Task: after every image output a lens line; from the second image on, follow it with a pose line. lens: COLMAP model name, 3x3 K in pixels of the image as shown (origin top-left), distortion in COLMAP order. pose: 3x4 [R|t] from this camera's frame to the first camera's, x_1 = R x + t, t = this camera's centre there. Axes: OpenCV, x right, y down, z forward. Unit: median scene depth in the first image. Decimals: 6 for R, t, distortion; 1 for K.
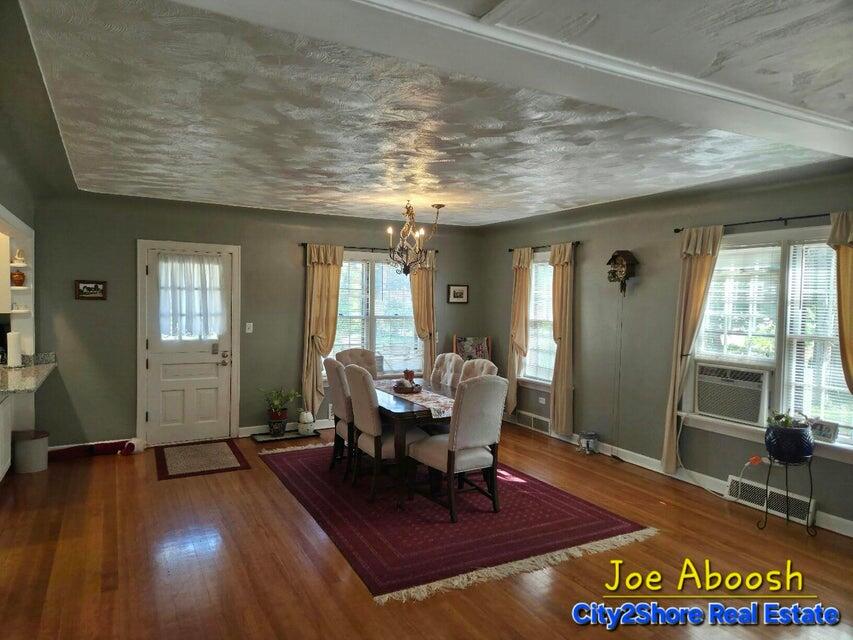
lens RADIAL K [[575.3, 0, 427.5], [0, 575.3, 321.1], [0, 0, 1]] dist [0.028845, -0.001277]
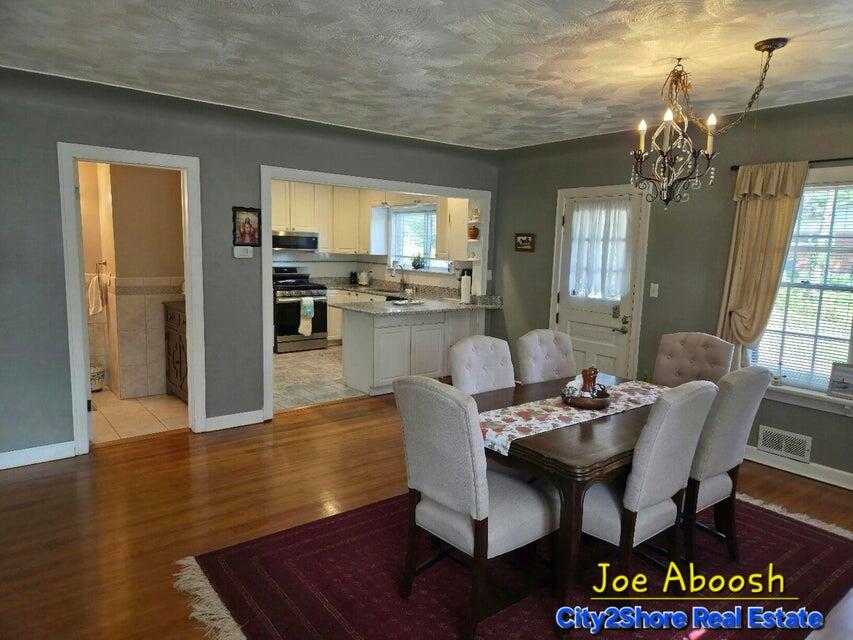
lens RADIAL K [[575.3, 0, 428.3], [0, 575.3, 322.3], [0, 0, 1]] dist [0.028845, -0.001277]
pose [[0.167228, 0.118420, -0.978781, 0.430981], [-0.070353, 0.991663, 0.107959, -0.008635], [0.983405, 0.050806, 0.174165, 0.617764]]
